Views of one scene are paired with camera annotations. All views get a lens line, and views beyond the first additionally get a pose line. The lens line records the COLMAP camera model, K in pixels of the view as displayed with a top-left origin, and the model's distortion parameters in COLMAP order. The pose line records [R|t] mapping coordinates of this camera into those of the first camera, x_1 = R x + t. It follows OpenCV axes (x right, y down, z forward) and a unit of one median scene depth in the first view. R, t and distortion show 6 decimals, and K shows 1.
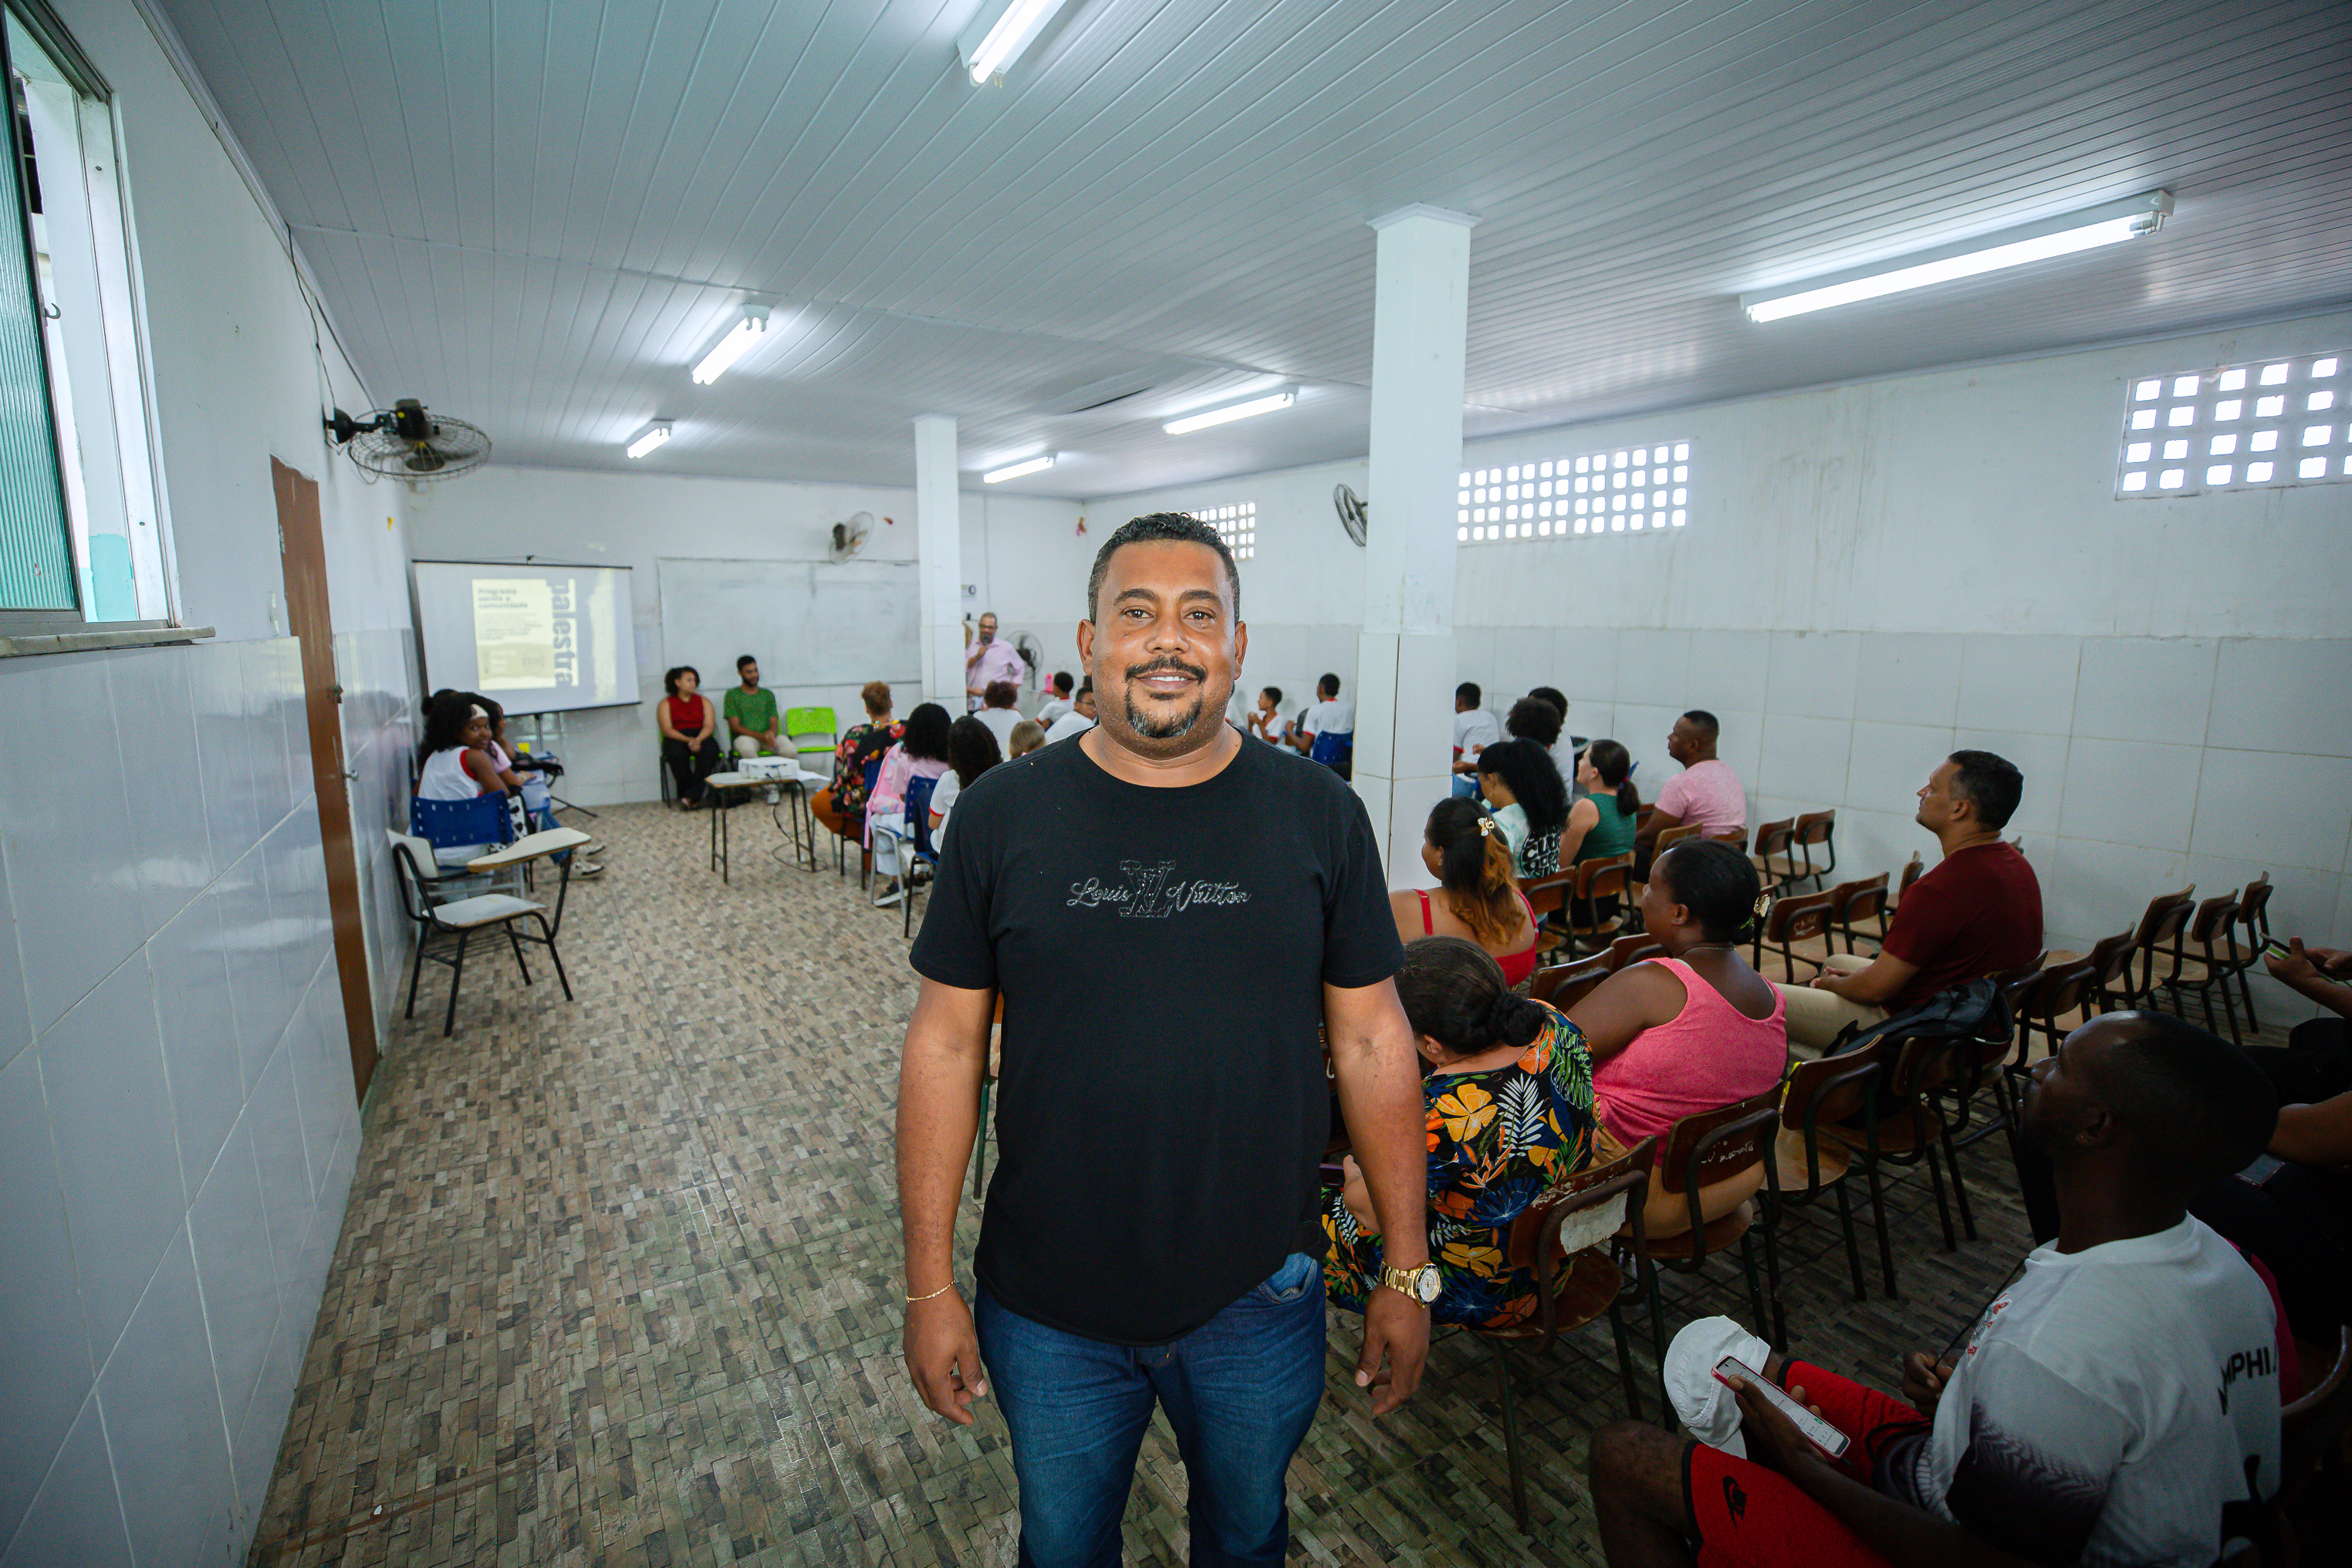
lens RADIAL K [[1069.5, 0, 1176.0], [0, 1069.5, 784.0], [0, 0, 1]] dist [-0.044504, 0.011181]
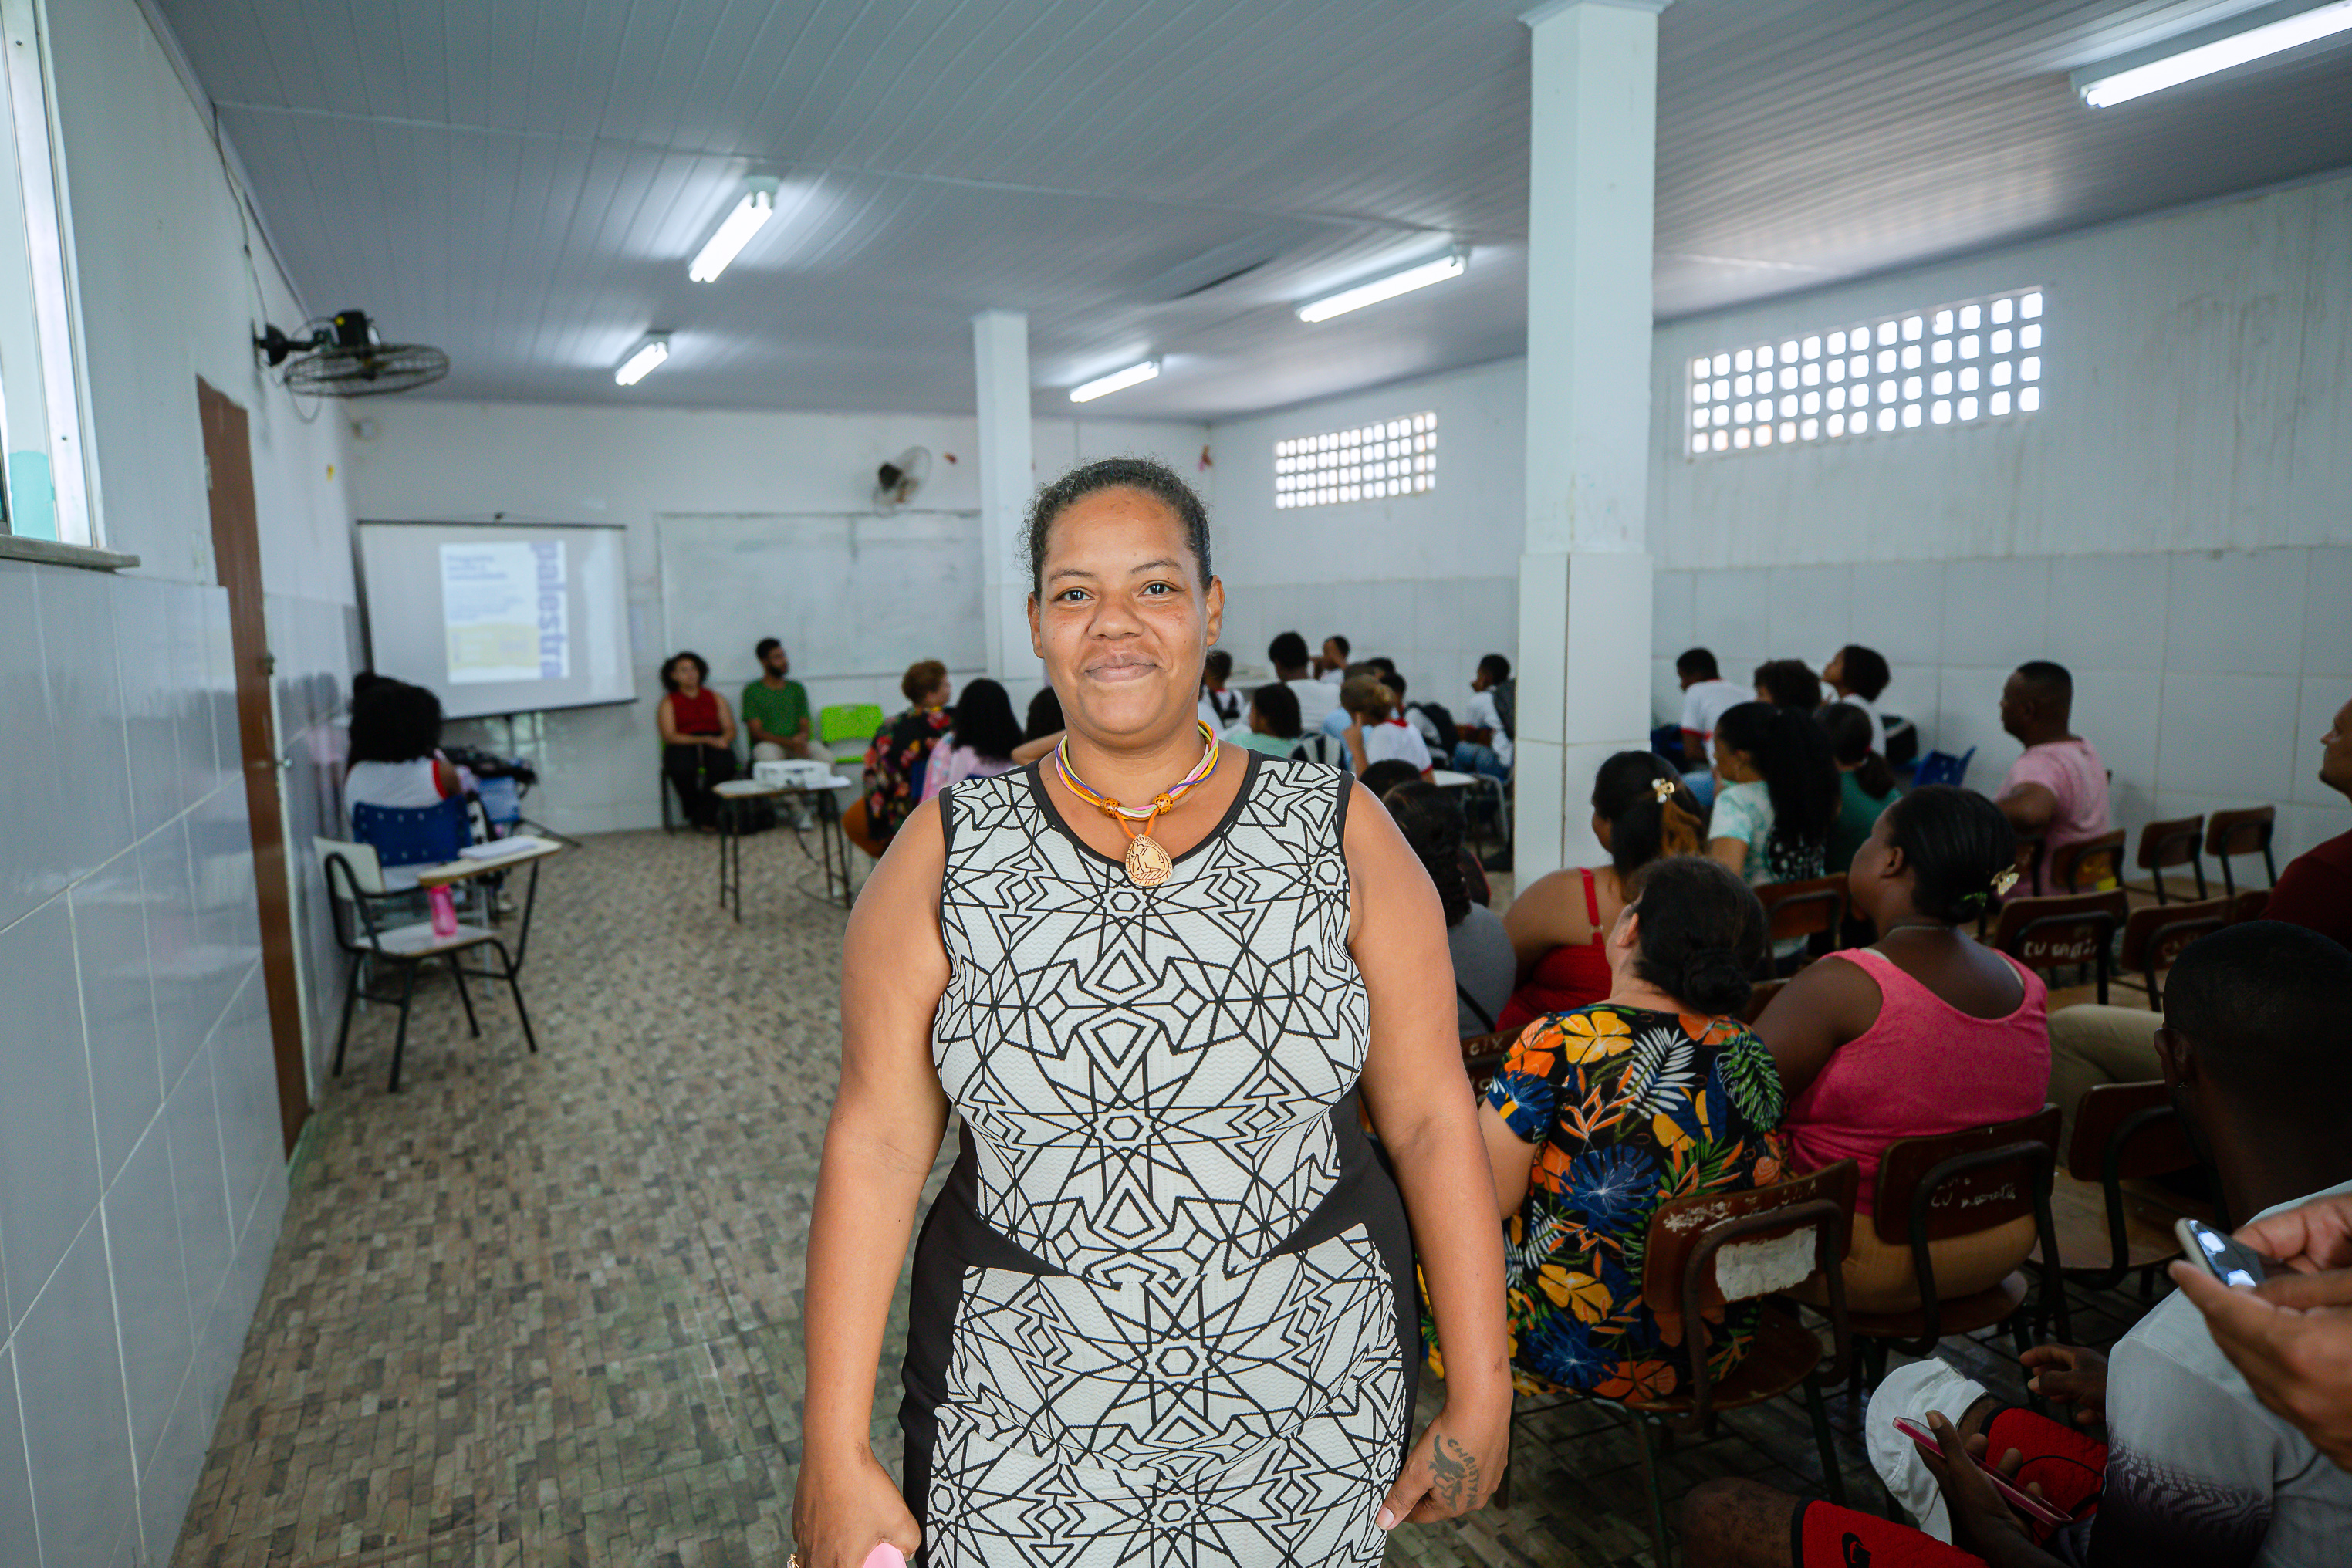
lens RADIAL K [[1494.3, 0, 1178.8], [0, 1494.3, 781.4], [0, 0, 1]] dist [-0.014595, 0.015601]
pose [[0.992066, -0.012289, -0.125117, 0.056576], [0.008309, 0.999444, -0.032283, 0.048121], [0.125444, 0.030987, 0.991617, -0.074676]]
